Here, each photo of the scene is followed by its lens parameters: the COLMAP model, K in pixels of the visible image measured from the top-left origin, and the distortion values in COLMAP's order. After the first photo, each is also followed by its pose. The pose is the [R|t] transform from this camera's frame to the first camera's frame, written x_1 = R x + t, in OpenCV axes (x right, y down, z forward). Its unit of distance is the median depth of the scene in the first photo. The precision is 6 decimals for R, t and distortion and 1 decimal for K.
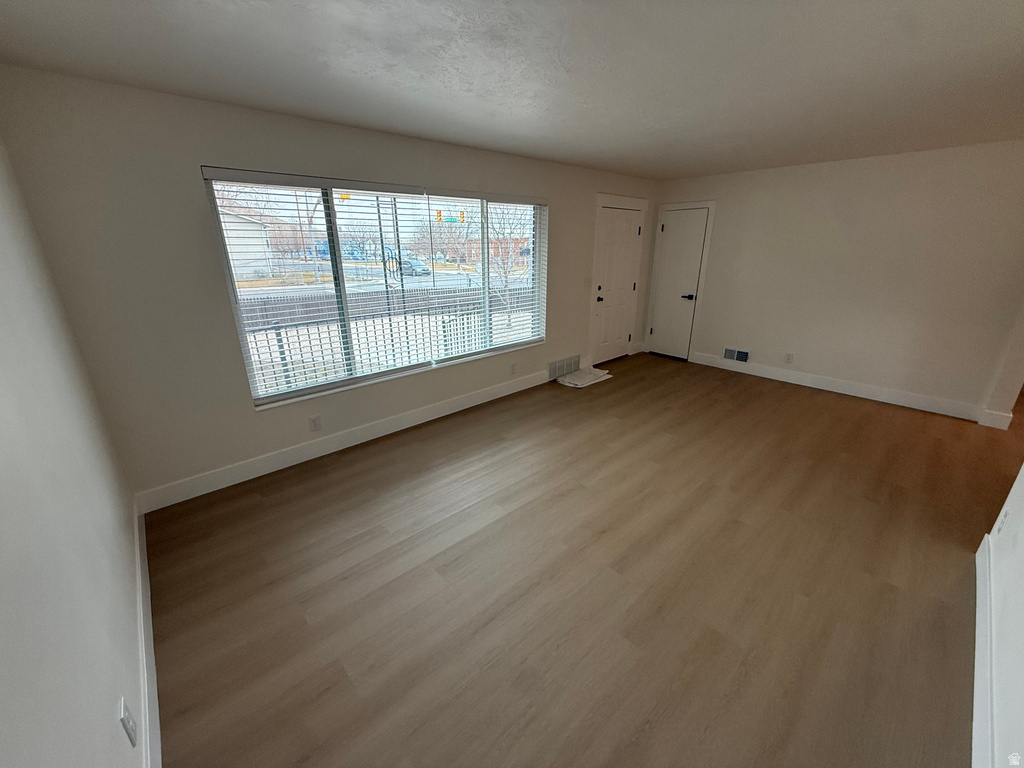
lens RADIAL K [[405.6, 0, 509.5], [0, 405.6, 379.8], [0, 0, 1]] dist [-0.000749, -0.000135]
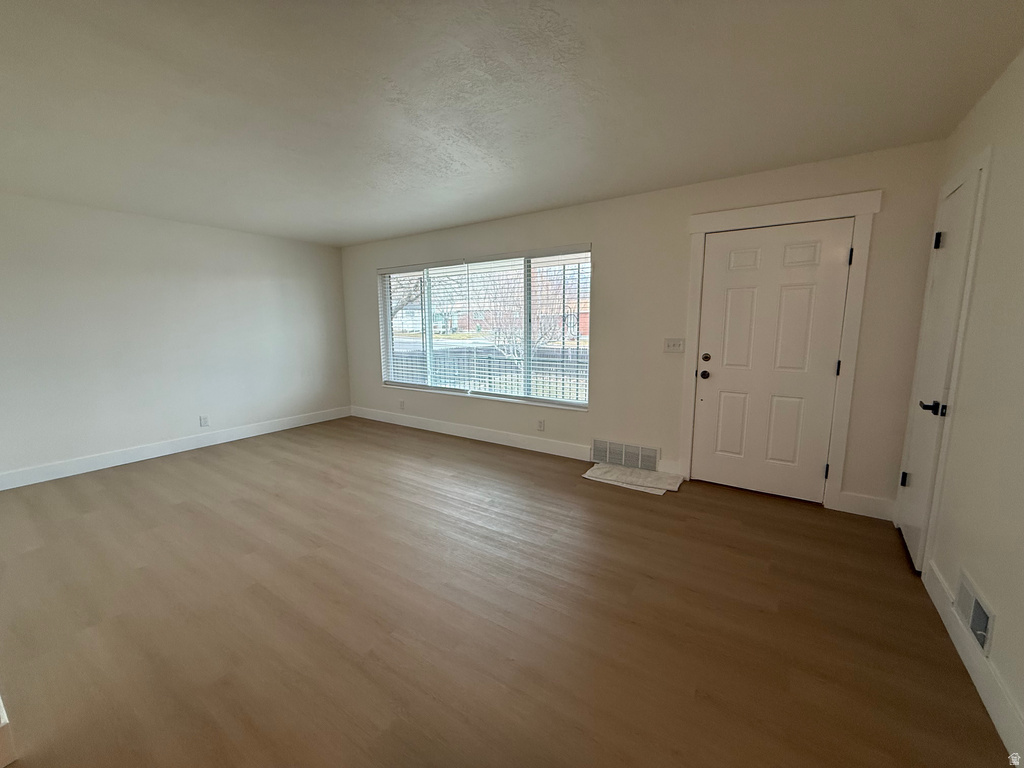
lens RADIAL K [[405.6, 0, 509.5], [0, 405.6, 384.4], [0, 0, 1]] dist [-0.000749, -0.000135]
pose [[0.241706, 0.151435, -0.958460, 0.897523], [-0.302470, 0.950292, 0.073867, -0.169075], [0.922003, 0.272051, 0.275496, 0.670602]]
